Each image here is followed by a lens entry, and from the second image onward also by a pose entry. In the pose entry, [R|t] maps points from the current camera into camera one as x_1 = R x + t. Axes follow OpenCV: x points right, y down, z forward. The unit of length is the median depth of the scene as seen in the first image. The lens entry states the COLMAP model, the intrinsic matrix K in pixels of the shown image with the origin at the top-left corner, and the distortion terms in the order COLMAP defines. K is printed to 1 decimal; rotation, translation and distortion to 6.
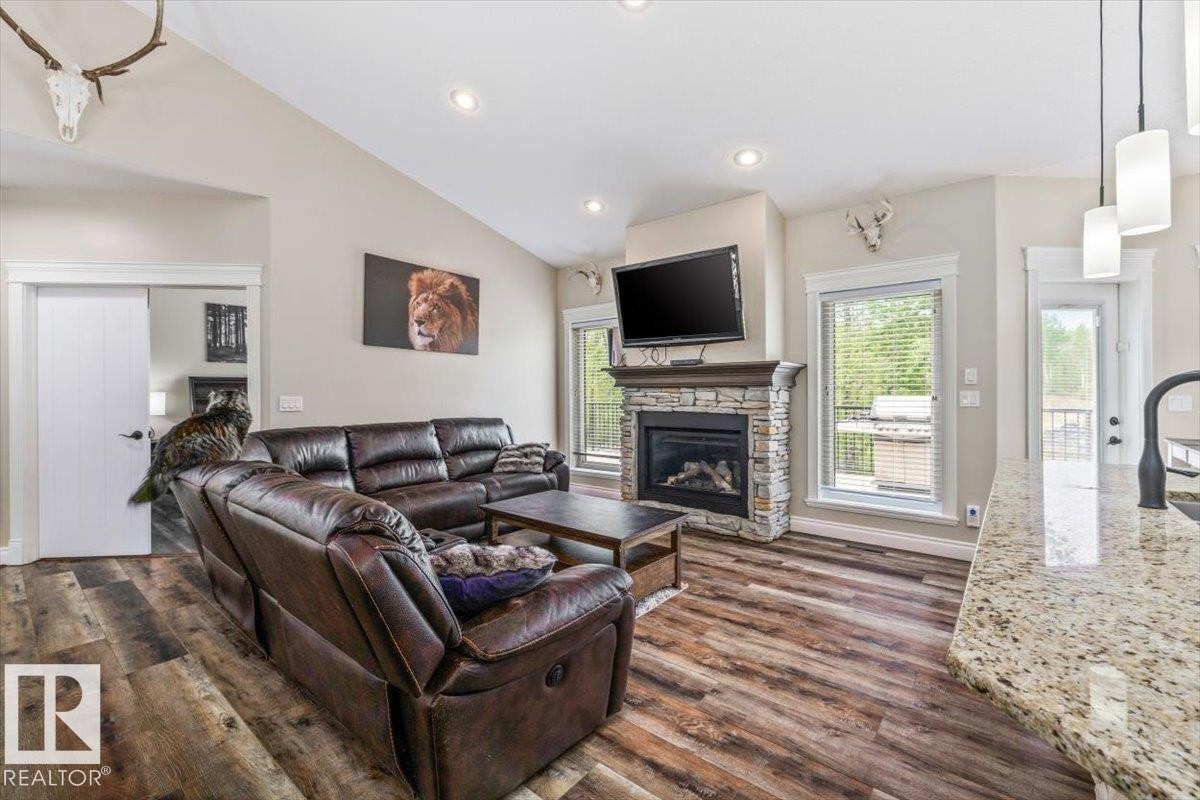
lens RADIAL K [[506.8, 0, 591.8], [0, 506.8, 395.5], [0, 0, 1]] dist [0.000578, -0.000349]
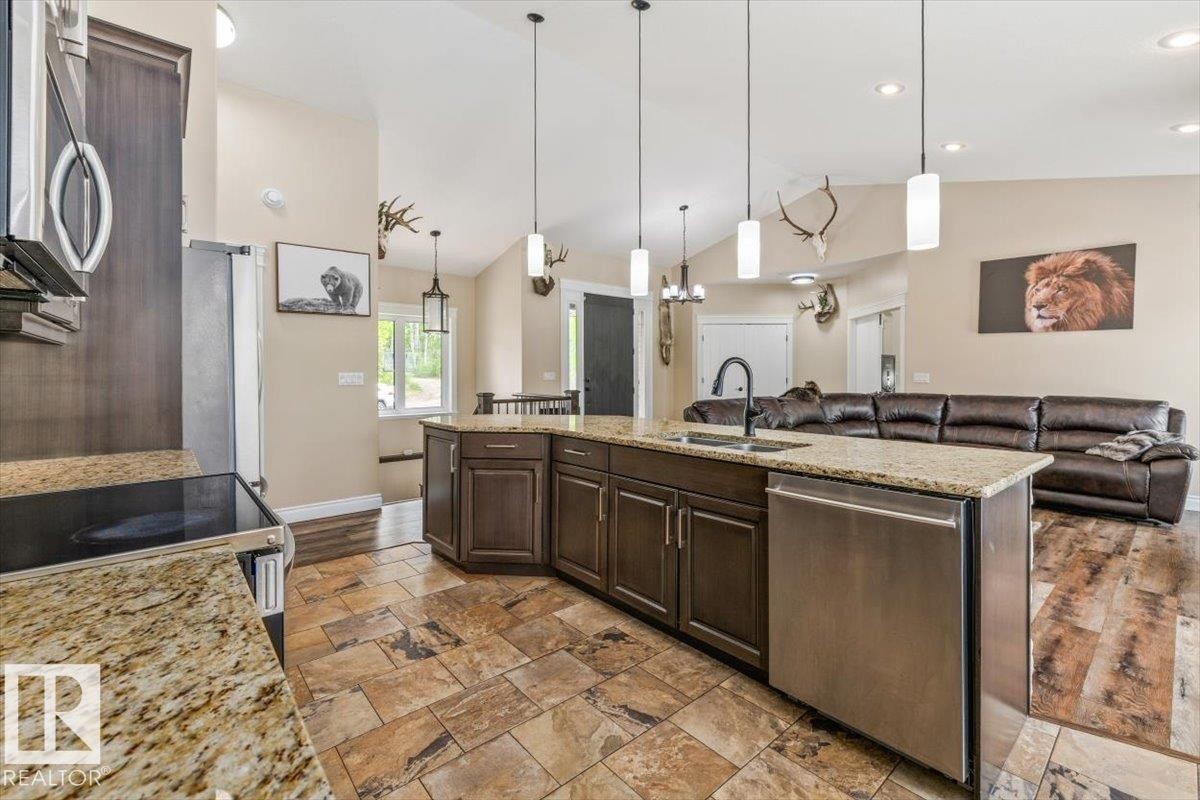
lens RADIAL K [[506.8, 0, 604.4], [0, 506.8, 374.3], [0, 0, 1]] dist [0.000578, -0.000349]
pose [[-0.160175, 0.005618, -0.987073, 1.004325], [-0.009757, 0.999926, 0.007274, 0.003695], [0.987040, 0.010796, -0.160109, 0.277739]]
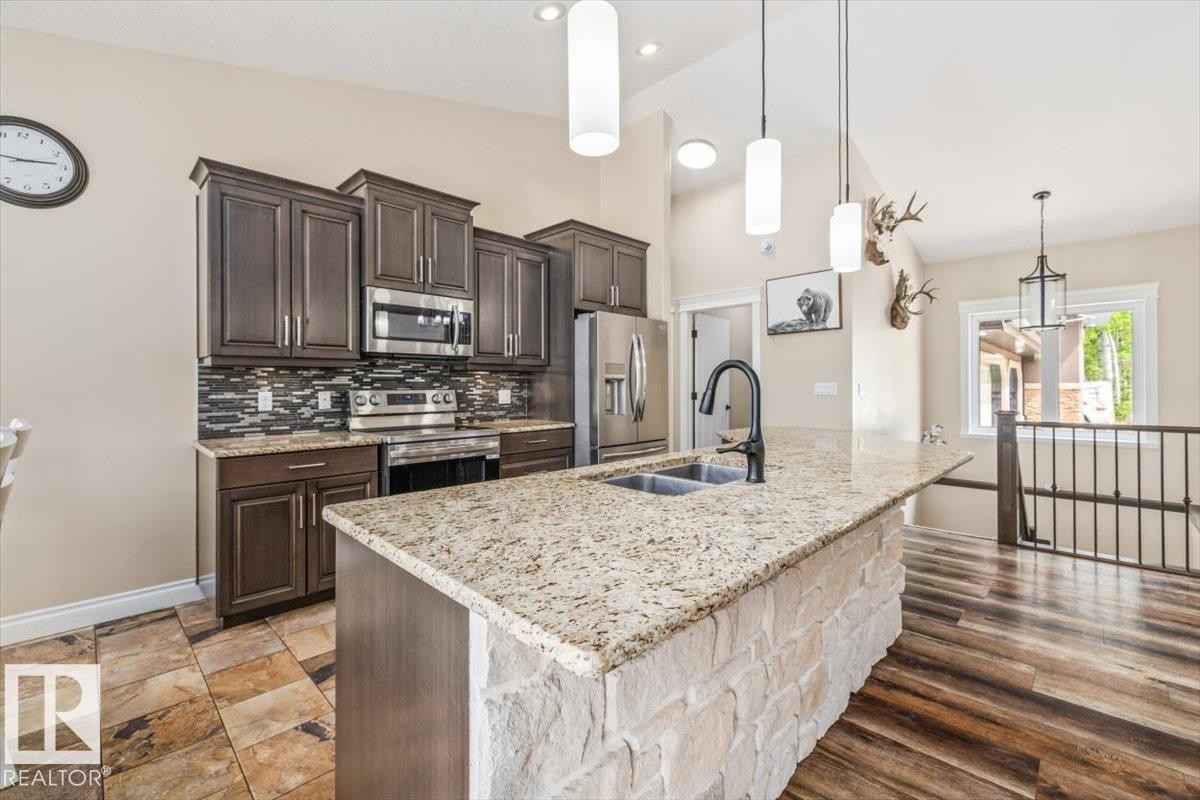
lens RADIAL K [[506.8, 0, 600.1], [0, 506.8, 383.0], [0, 0, 1]] dist [0.000578, -0.000349]
pose [[-0.996935, 0.005558, 0.078043, 0.472065], [0.006356, 0.999930, 0.009984, -0.001984], [-0.077982, 0.010449, -0.996900, 0.742209]]
